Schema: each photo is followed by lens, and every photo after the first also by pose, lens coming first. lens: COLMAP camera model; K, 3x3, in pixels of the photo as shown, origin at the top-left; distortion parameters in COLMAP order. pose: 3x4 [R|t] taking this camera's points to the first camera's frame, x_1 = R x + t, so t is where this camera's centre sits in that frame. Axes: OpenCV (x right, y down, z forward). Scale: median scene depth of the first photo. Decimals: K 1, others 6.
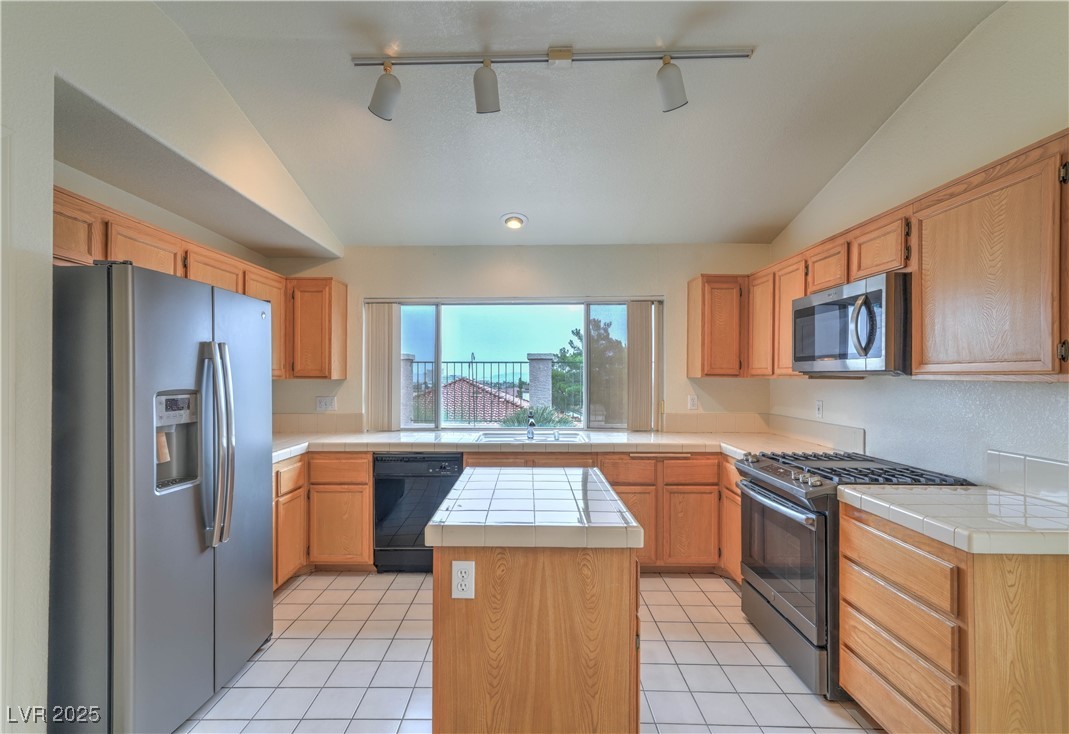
lens RADIAL K [[530.5, 0, 534.9], [0, 530.5, 370.6], [0, 0, 1]] dist [0.005852, 0.000830]
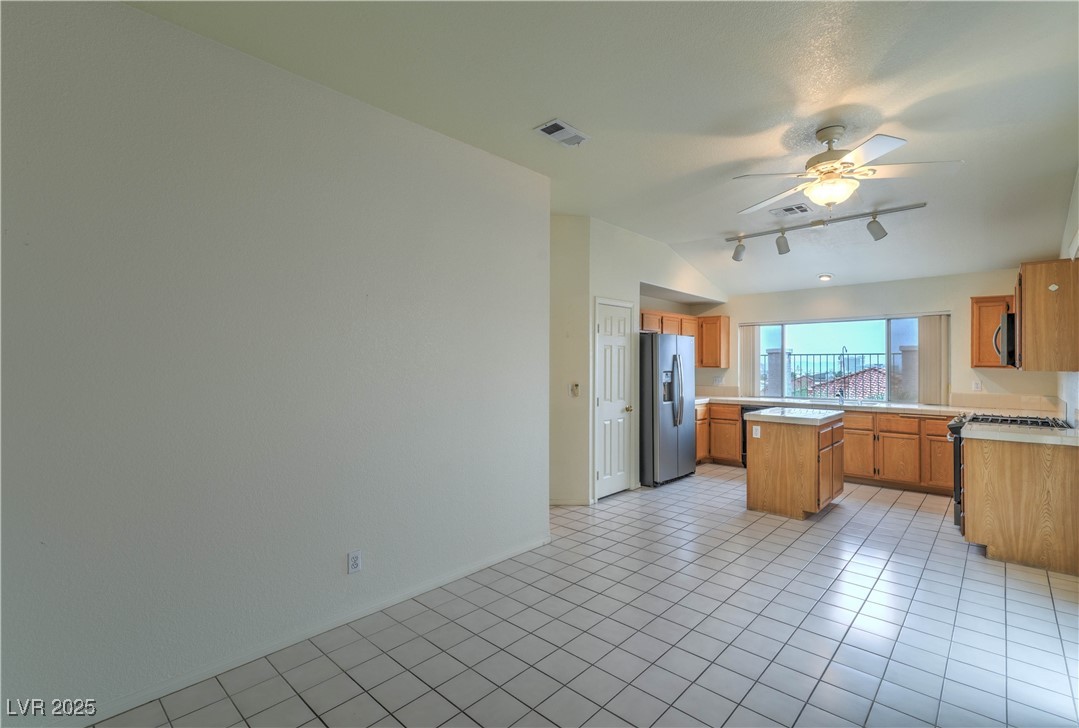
lens RADIAL K [[495.2, 0, 541.1], [0, 495.2, 361.8], [0, 0, 1]] dist [0.004589, 0.000688]
pose [[0.742343, -0.002874, -0.670014, 0.385831], [0.005184, 0.999986, 0.001454, -0.013788], [0.670000, -0.004553, 0.742347, -0.885011]]
